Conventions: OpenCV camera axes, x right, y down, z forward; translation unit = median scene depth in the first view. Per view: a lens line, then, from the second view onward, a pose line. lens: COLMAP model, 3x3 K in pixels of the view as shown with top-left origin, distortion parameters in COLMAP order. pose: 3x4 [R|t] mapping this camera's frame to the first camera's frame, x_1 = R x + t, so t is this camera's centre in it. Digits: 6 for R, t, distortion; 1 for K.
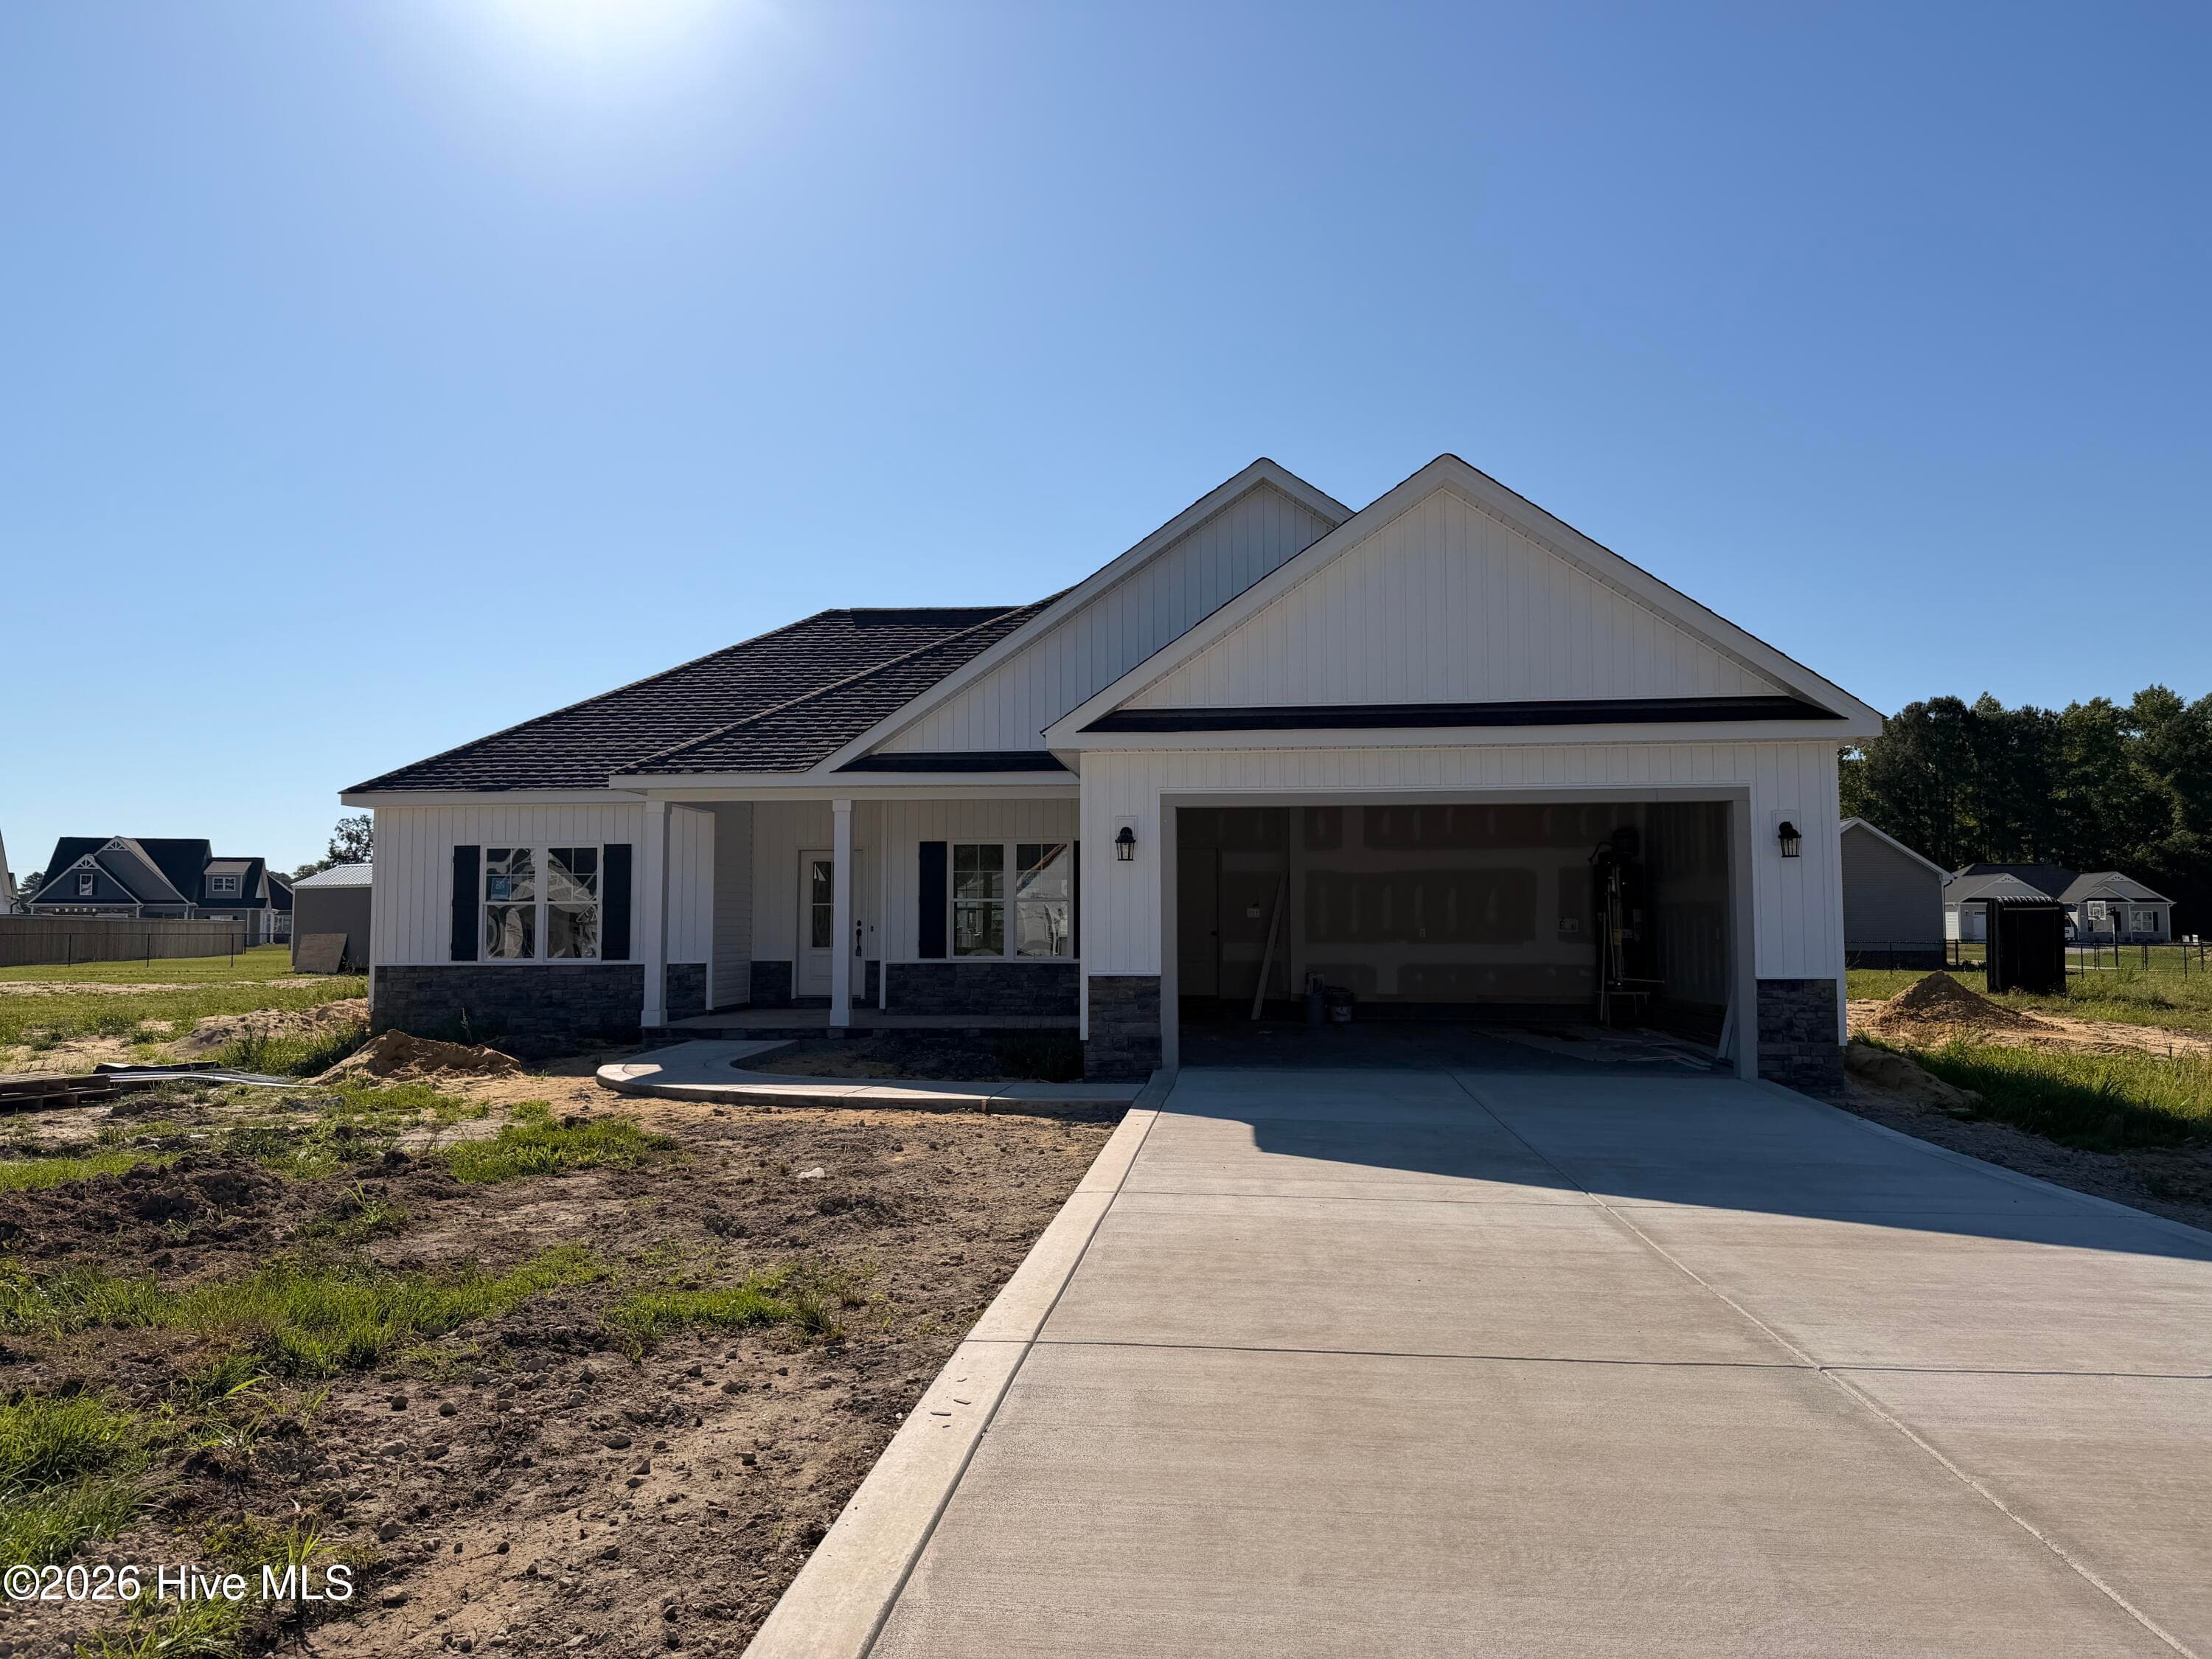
lens RADIAL K [[1471.2, 0, 1098.6], [0, 1471.2, 836.0], [0, 0, 1]] dist [0.070498, -0.000276]
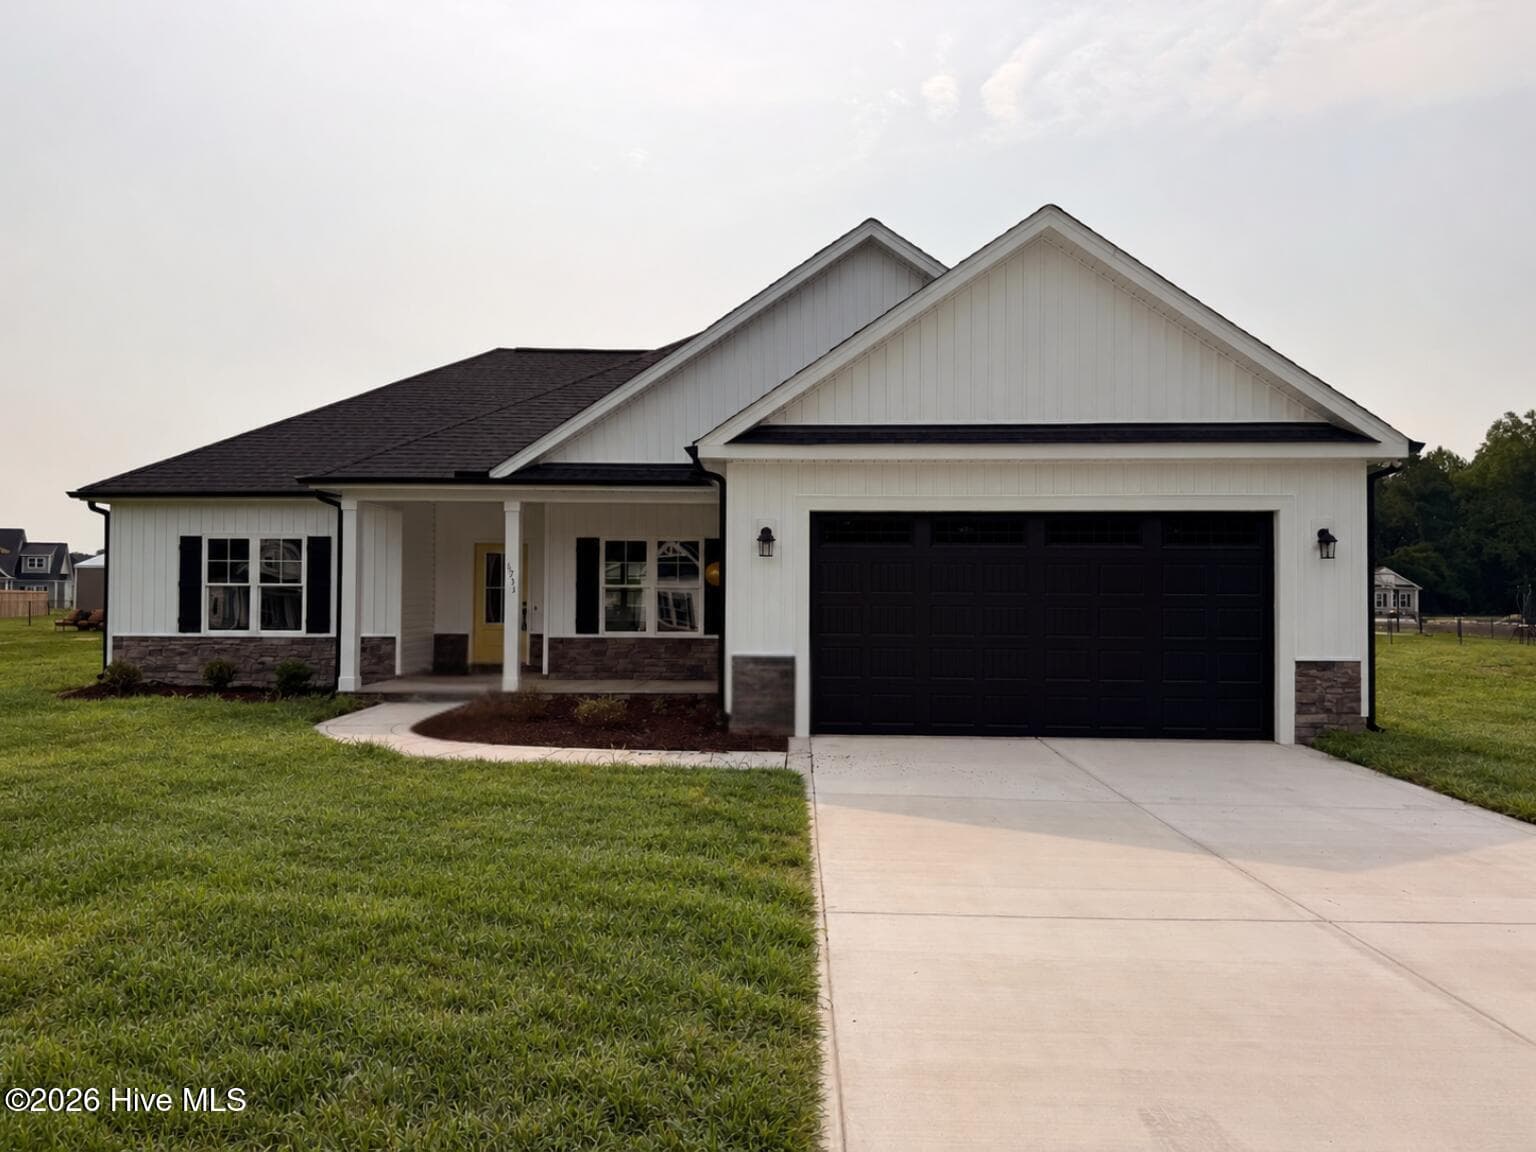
lens RADIAL K [[1026.2, 0, 760.0], [0, 1026.2, 579.1], [0, 0, 1]] dist [0.075712, -0.072362]
pose [[0.997353, 0.008879, 0.072173, -0.032359], [-0.011910, 0.999060, 0.041685, 0.000897], [-0.071735, -0.042434, 0.996521, 0.145719]]
